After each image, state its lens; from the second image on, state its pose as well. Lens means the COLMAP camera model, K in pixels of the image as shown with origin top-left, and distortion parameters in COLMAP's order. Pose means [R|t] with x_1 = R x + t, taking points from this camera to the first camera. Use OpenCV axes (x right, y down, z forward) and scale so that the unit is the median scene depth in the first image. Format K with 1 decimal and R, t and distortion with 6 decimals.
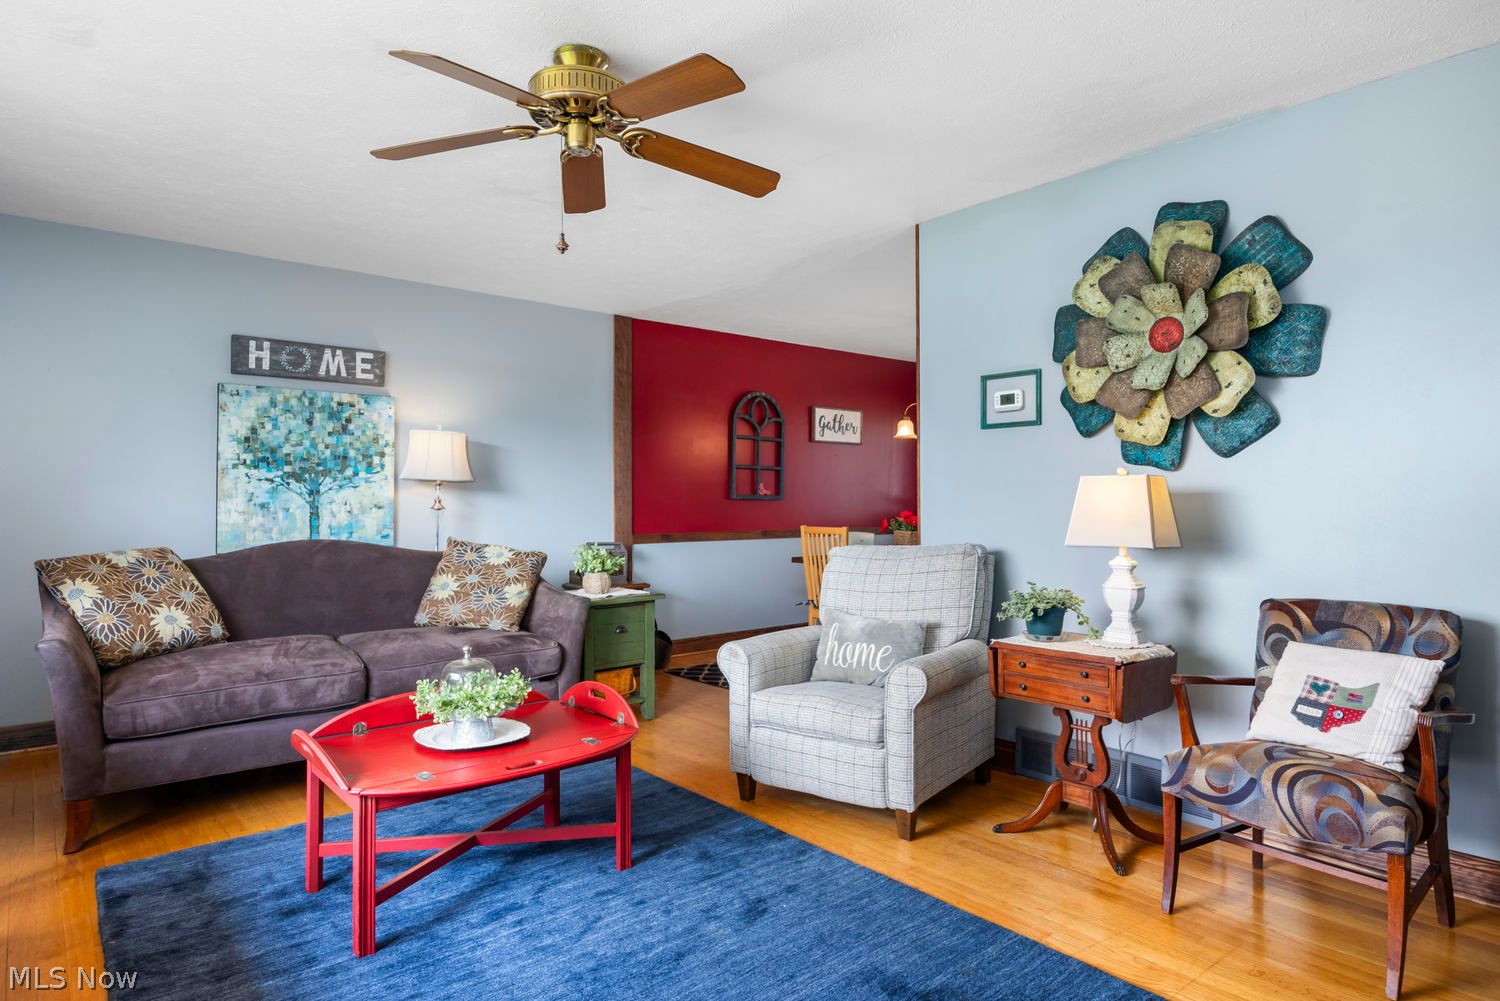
lens RADIAL K [[848.1, 0, 708.4], [0, 848.1, 498.1], [0, 0, 1]] dist [-0.010395, 0.000229]
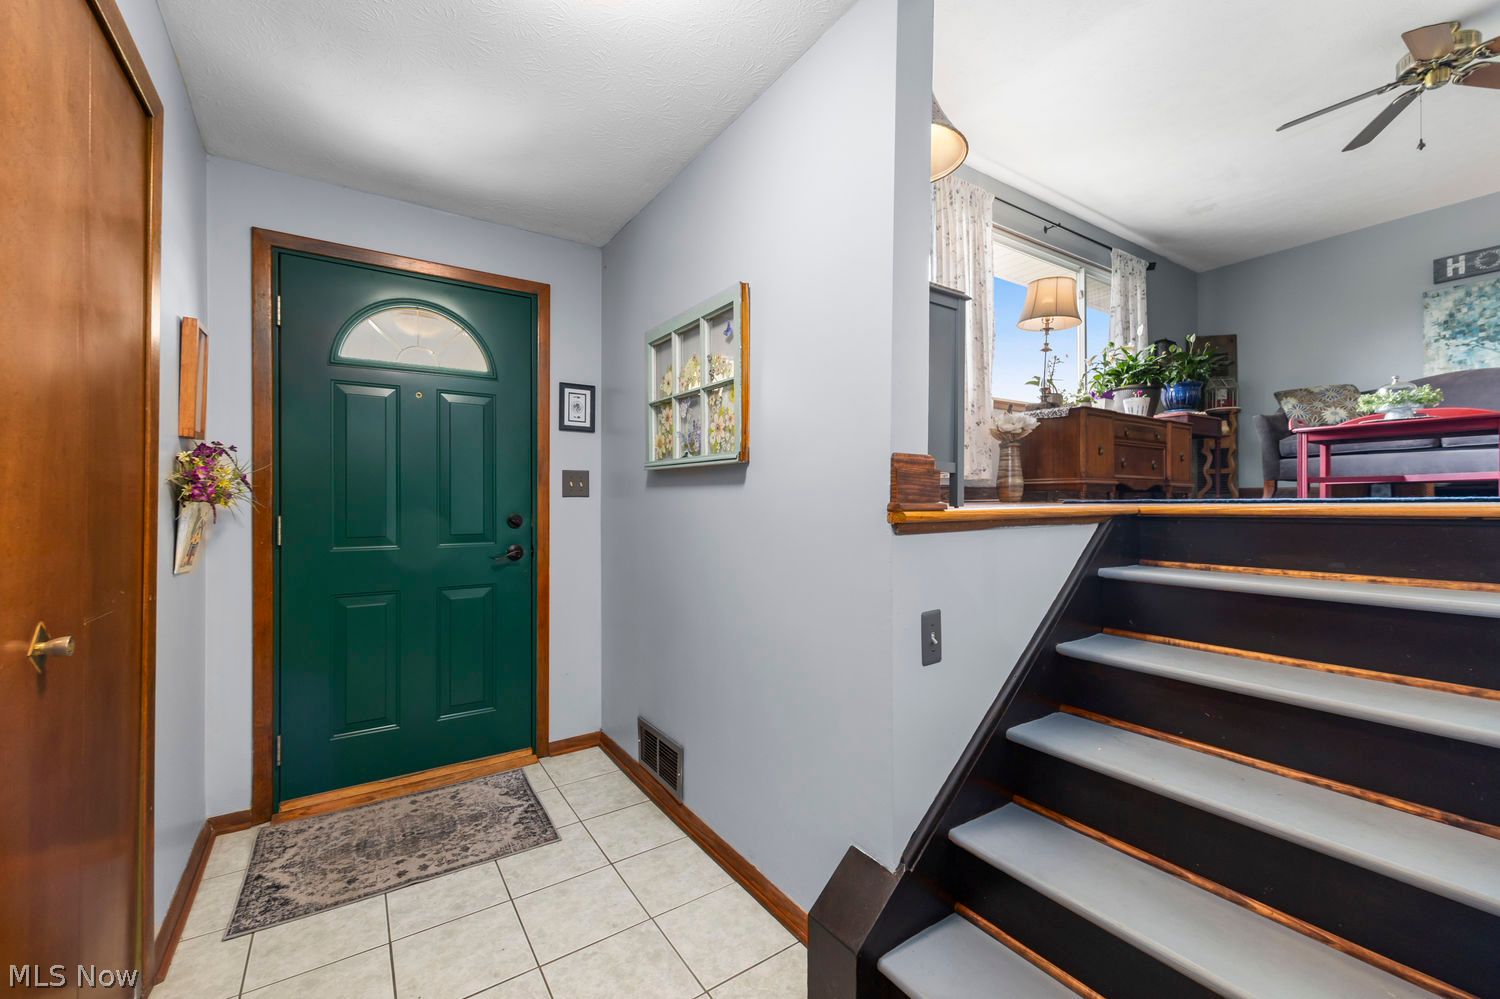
lens RADIAL K [[588.4, 0, 753.3], [0, 588.4, 498.5], [0, 0, 1]] dist [-0.009795, 0.000258]
pose [[-0.107437, 0.001124, -0.994211, 0.664462], [0.008989, 0.999960, 0.000159, 0.244759], [0.994171, -0.008920, -0.107442, -0.178753]]
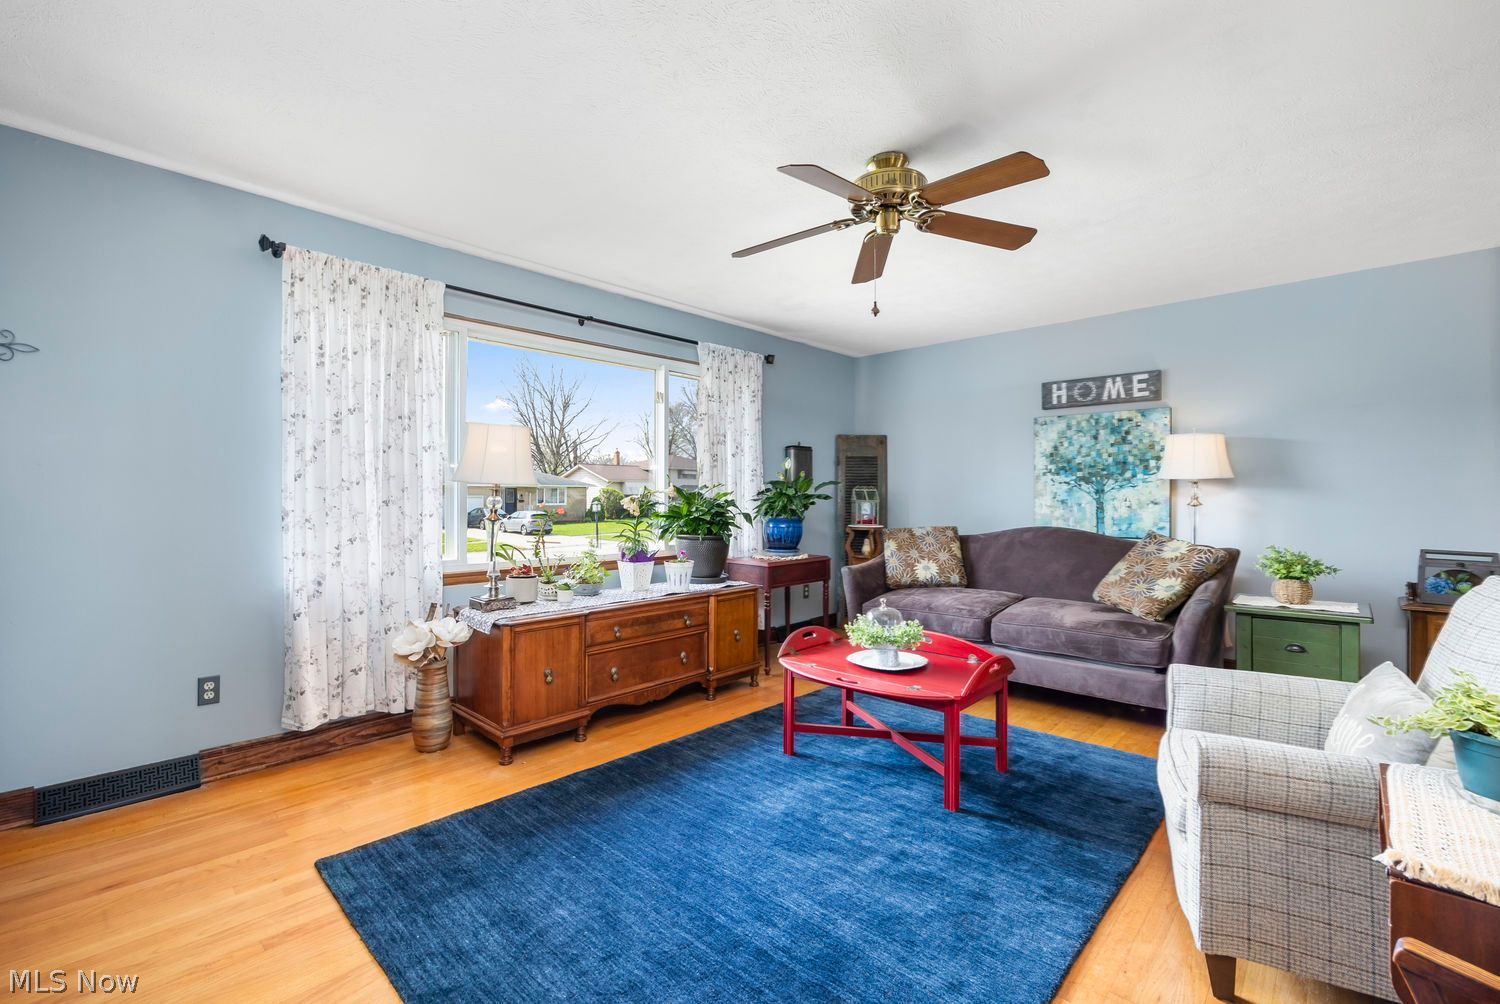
lens RADIAL K [[629.3, 0, 749.0], [0, 629.3, 493.2], [0, 0, 1]] dist [-0.021919, 0.001121]
pose [[0.136422, -0.009264, -0.990607, 0.414932], [0.004934, 0.999950, -0.008672, 0.001649], [0.990639, -0.003705, 0.136461, 0.344332]]
